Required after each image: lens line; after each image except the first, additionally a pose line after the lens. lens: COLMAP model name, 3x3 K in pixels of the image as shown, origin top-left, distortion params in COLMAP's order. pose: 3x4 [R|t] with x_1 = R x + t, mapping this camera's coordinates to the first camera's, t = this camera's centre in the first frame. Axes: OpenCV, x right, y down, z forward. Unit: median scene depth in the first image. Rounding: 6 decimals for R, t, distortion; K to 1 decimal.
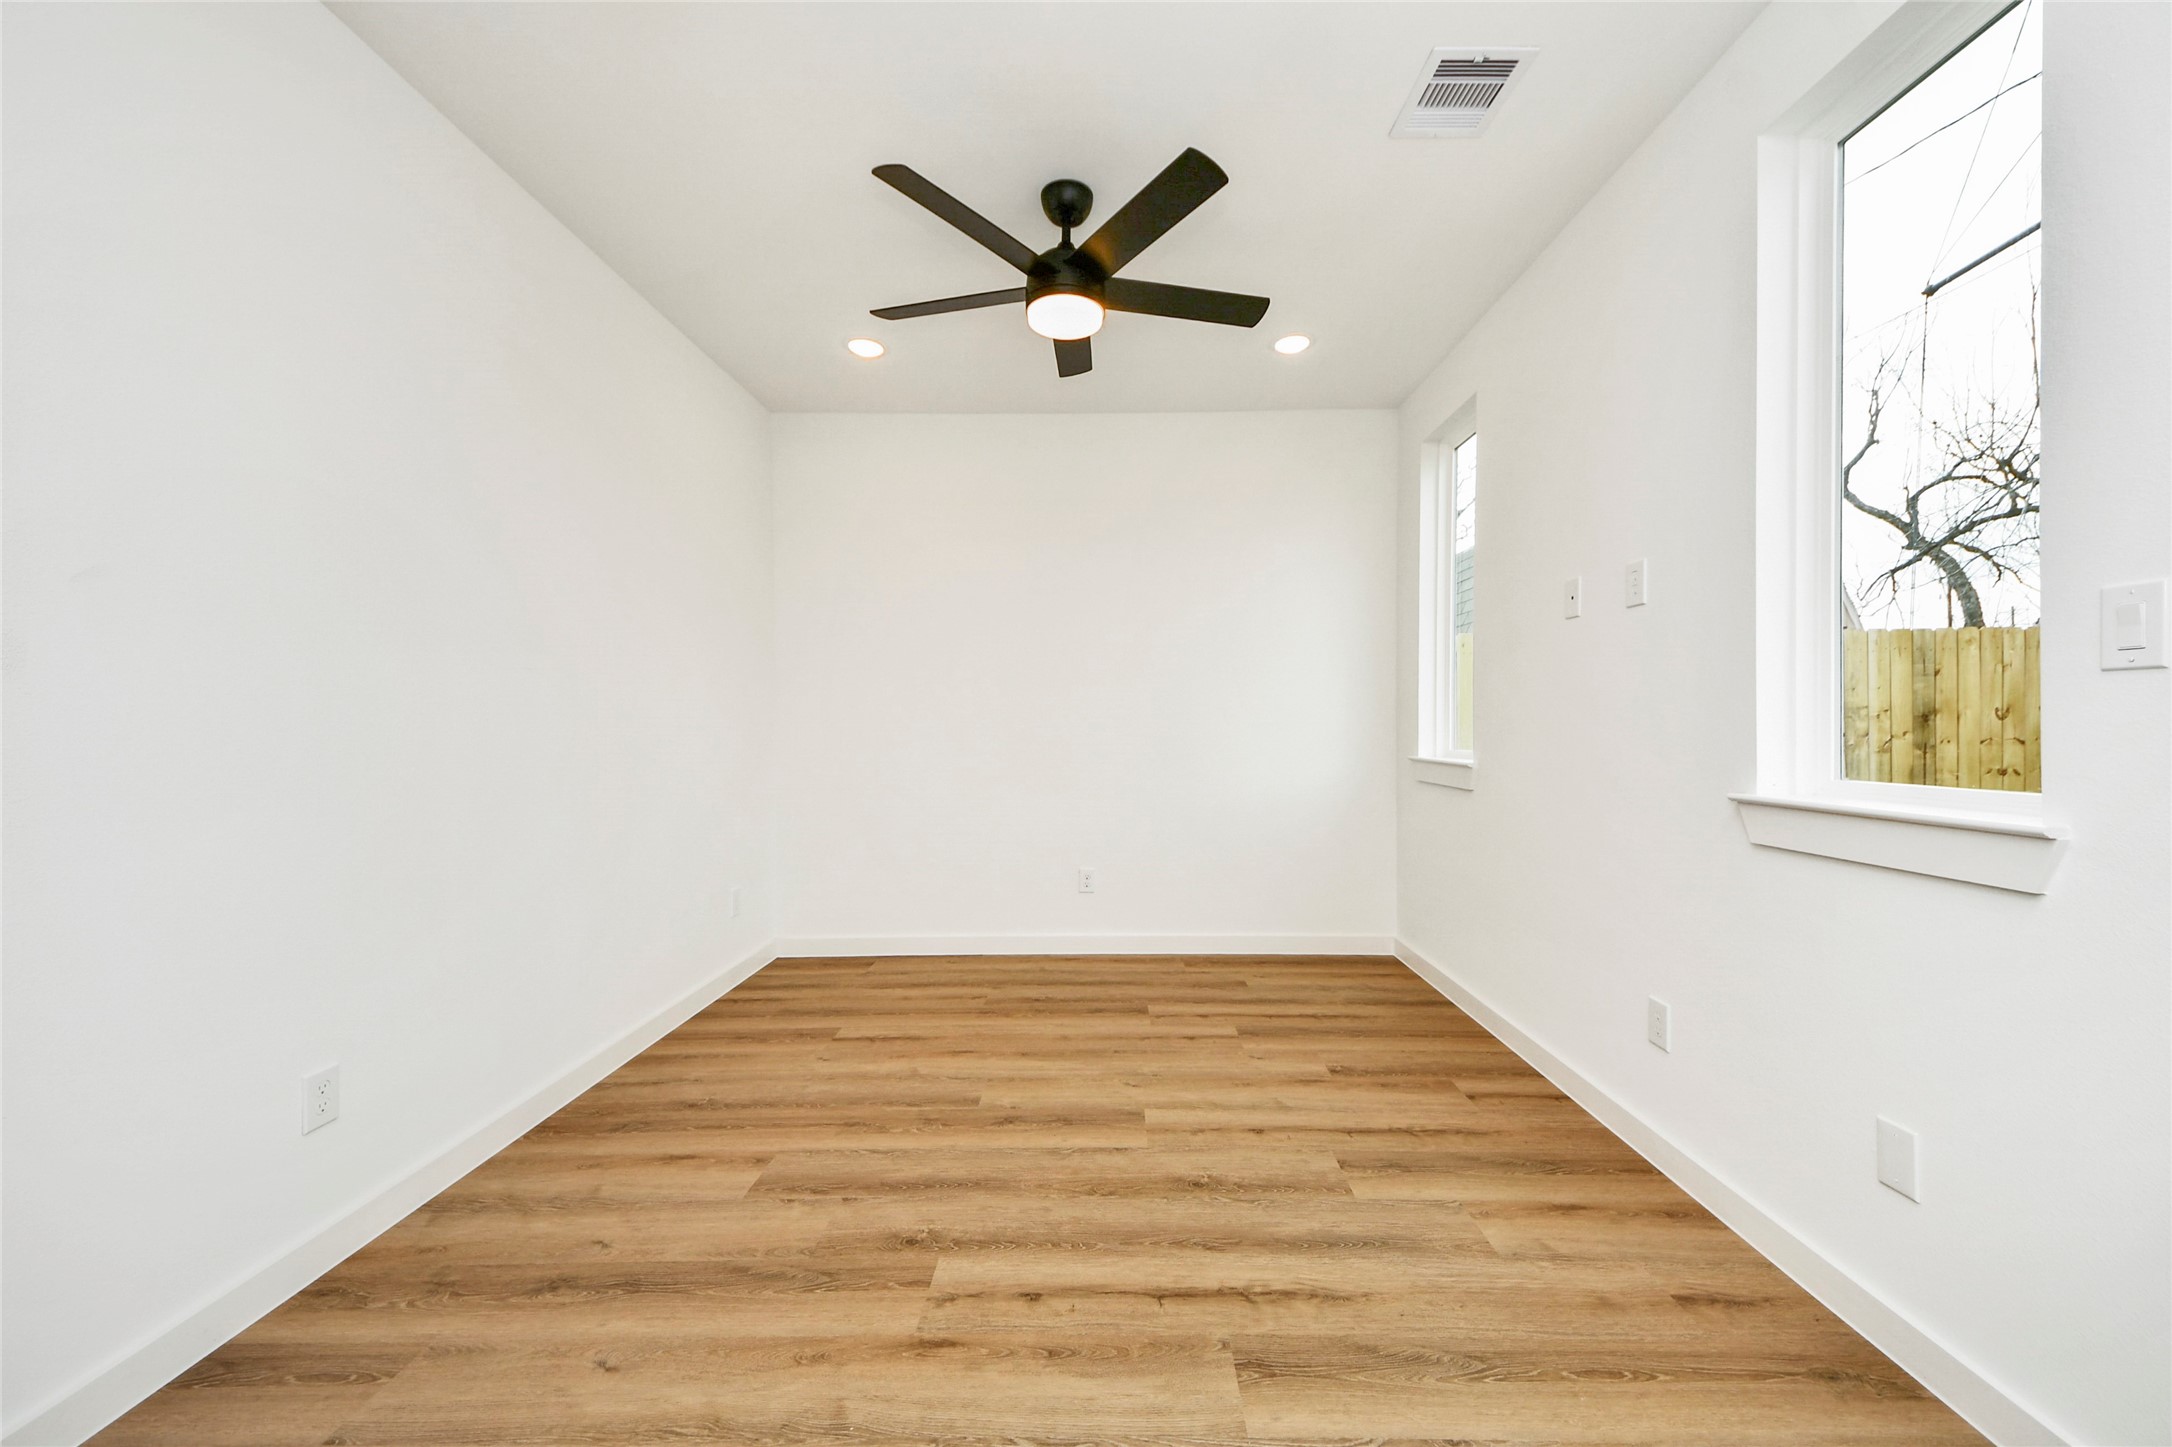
lens RADIAL K [[819.6, 0, 1105.4], [0, 819.6, 747.3], [0, 0, 1]] dist [0.089875, -0.043898]
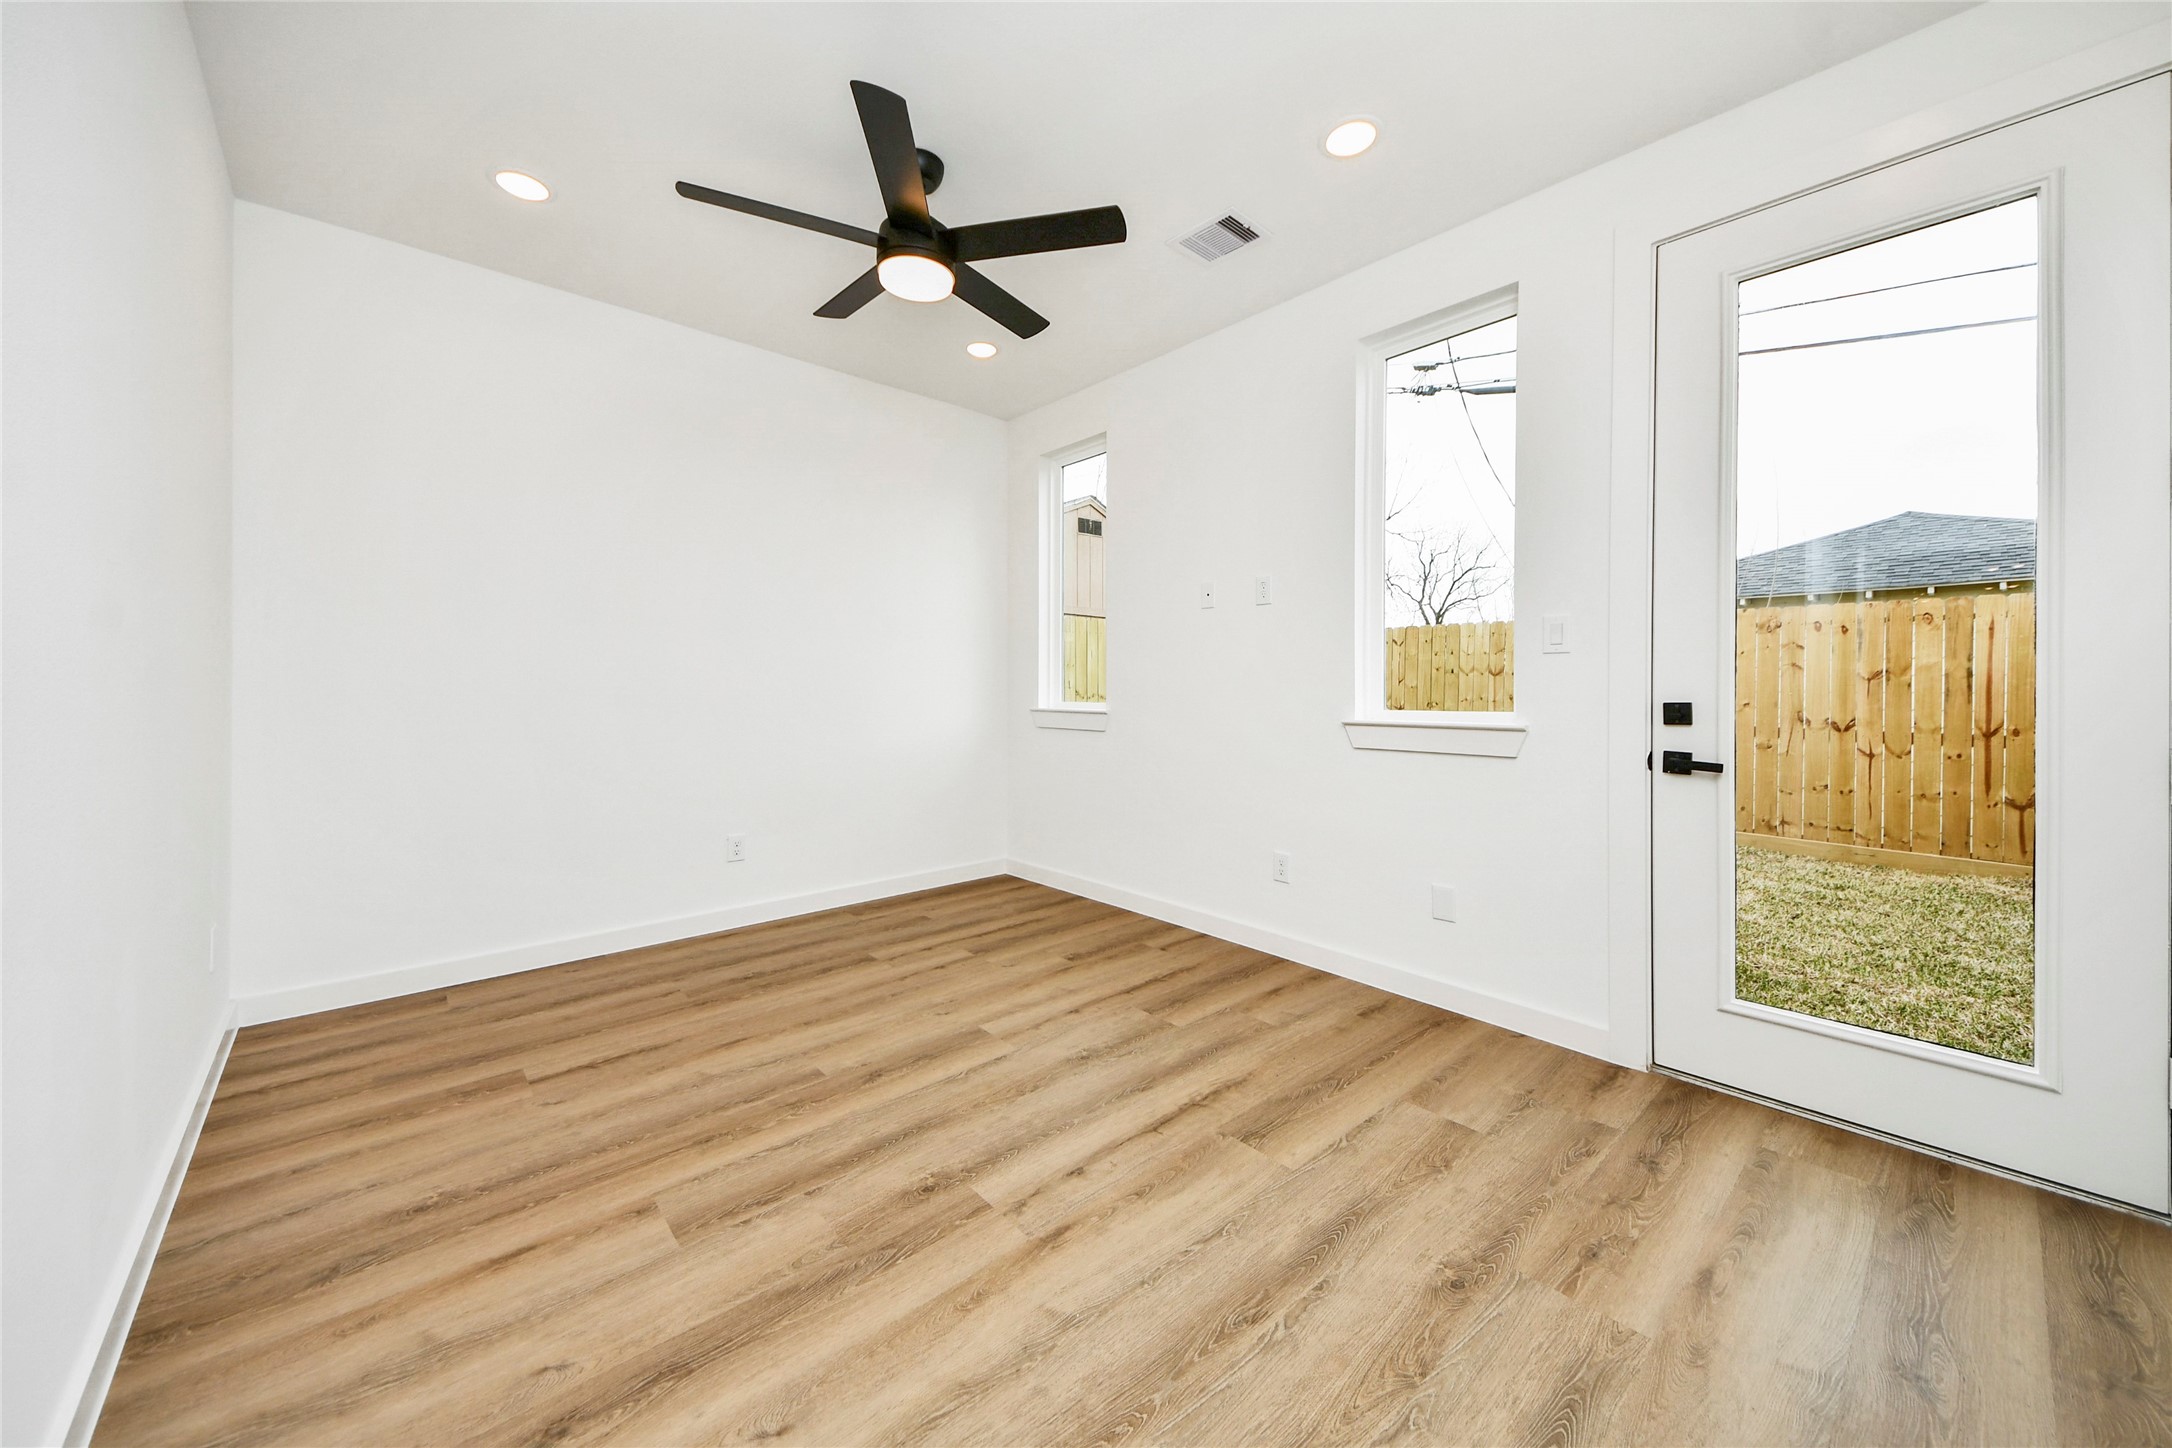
lens RADIAL K [[783.9, 0, 1084.6], [0, 783.9, 704.6], [0, 0, 1]] dist [0.073855, -0.029791]
pose [[0.742179, -0.009862, 0.670129, -0.644371], [0.015798, 0.999871, -0.002782, 0.021151], [-0.670015, 0.012651, 0.742240, 0.152144]]
